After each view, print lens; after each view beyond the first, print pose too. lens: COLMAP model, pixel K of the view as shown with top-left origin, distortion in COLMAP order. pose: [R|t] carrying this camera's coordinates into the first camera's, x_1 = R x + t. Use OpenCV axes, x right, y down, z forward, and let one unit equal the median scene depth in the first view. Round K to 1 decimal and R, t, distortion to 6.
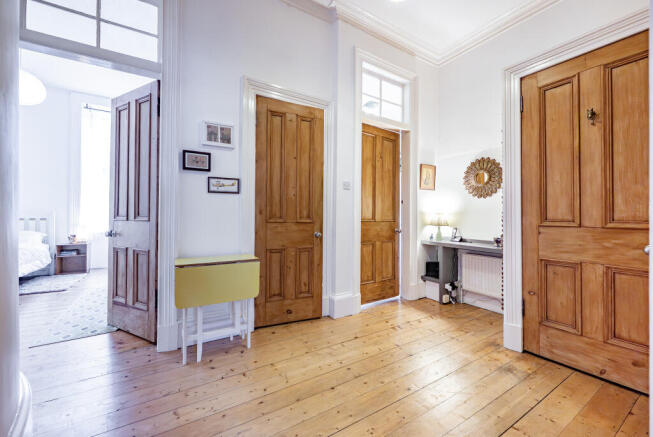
lens RADIAL K [[269.6, 0, 338.6], [0, 269.6, 210.4], [0, 0, 1]] dist [-0.008786, 0.000132]
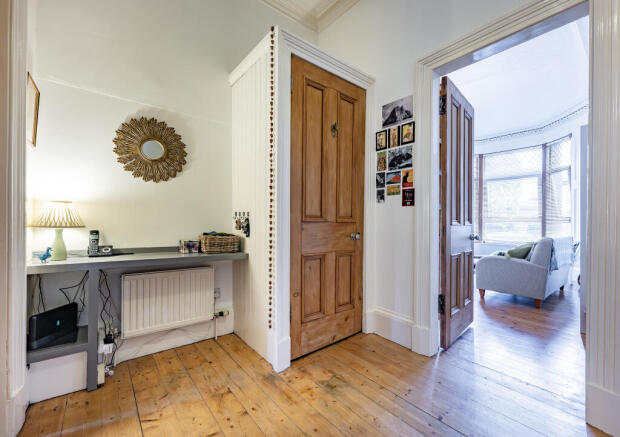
lens RADIAL K [[263.7, 0, 309.4], [0, 263.7, 219.5], [0, 0, 1]] dist [-0.003066, -0.000823]
pose [[-0.095517, -0.000934, 0.995427, -0.138171], [-0.033970, 0.999420, -0.002322, 0.036714], [-0.994848, -0.034036, -0.095493, 0.769032]]
